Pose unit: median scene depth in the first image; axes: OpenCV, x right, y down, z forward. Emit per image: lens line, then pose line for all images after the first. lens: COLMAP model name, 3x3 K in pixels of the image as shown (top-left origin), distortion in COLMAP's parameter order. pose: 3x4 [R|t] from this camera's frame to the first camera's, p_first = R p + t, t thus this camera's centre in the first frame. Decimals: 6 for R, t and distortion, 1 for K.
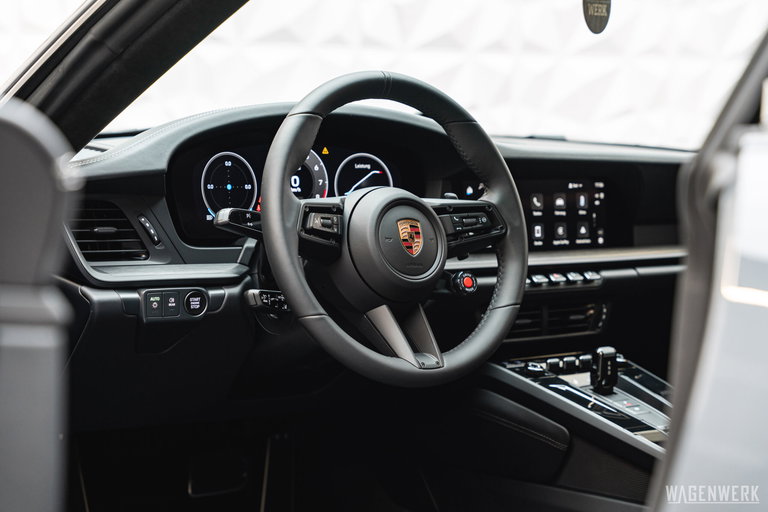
lens RADIAL K [[1575.2, 0, 384.0], [0, 1575.2, 256.0], [0, 0, 1]] dist [-0.008677, -0.110930]
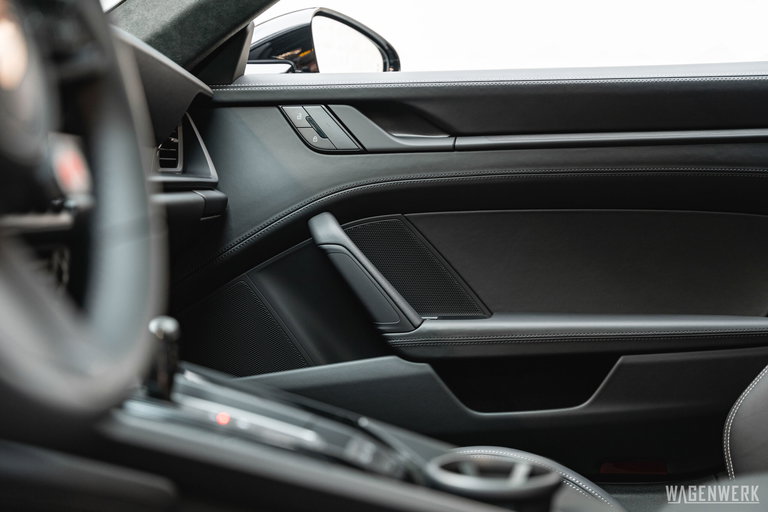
lens RADIAL K [[1230.4, 0, 384.0], [0, 1230.4, 256.0], [0, 0, 1]] dist [-0.012199, -0.016281]
pose [[0.683645, -0.050173, 0.728088, -0.133238], [0.061001, 0.998071, 0.011500, 0.036827], [-0.727261, 0.036552, 0.685387, 0.703379]]
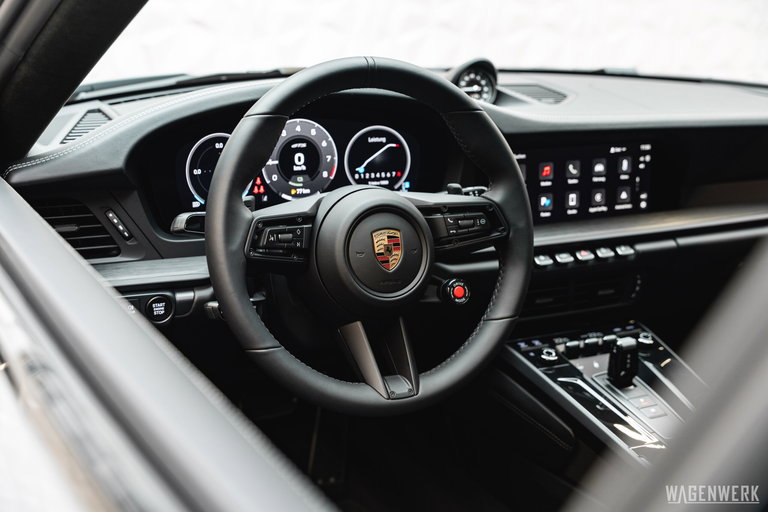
lens RADIAL K [[1080.6, 0, 380.6], [0, 1080.6, 265.6], [0, 0, 1]] dist [-0.013827, 0.022544]
pose [[0.983731, 0.051986, -0.171961, 0.114196], [-0.019855, 0.982813, 0.183531, -0.111085], [0.178546, -0.177131, 0.967856, 0.384164]]
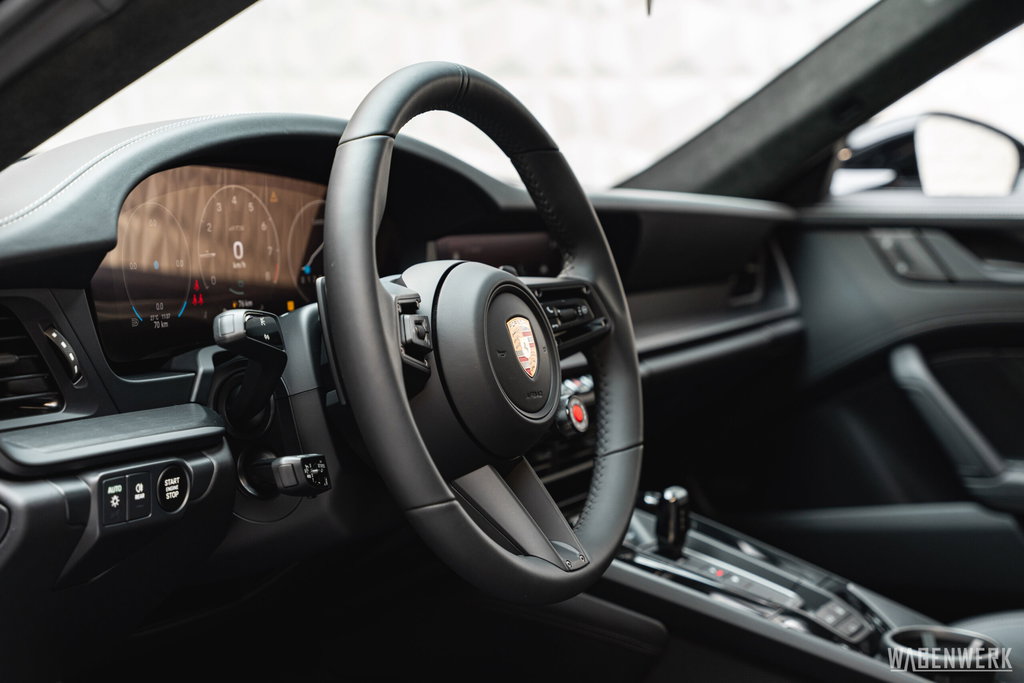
lens RADIAL K [[1762.5, 0, 512.0], [0, 1762.5, 341.5], [0, 0, 1]] dist [0.029099, -0.005702]
pose [[0.907580, -0.040658, 0.417905, -0.251244], [0.027904, 0.998941, 0.036587, -0.036897], [-0.418950, -0.021544, 0.907754, 0.387873]]
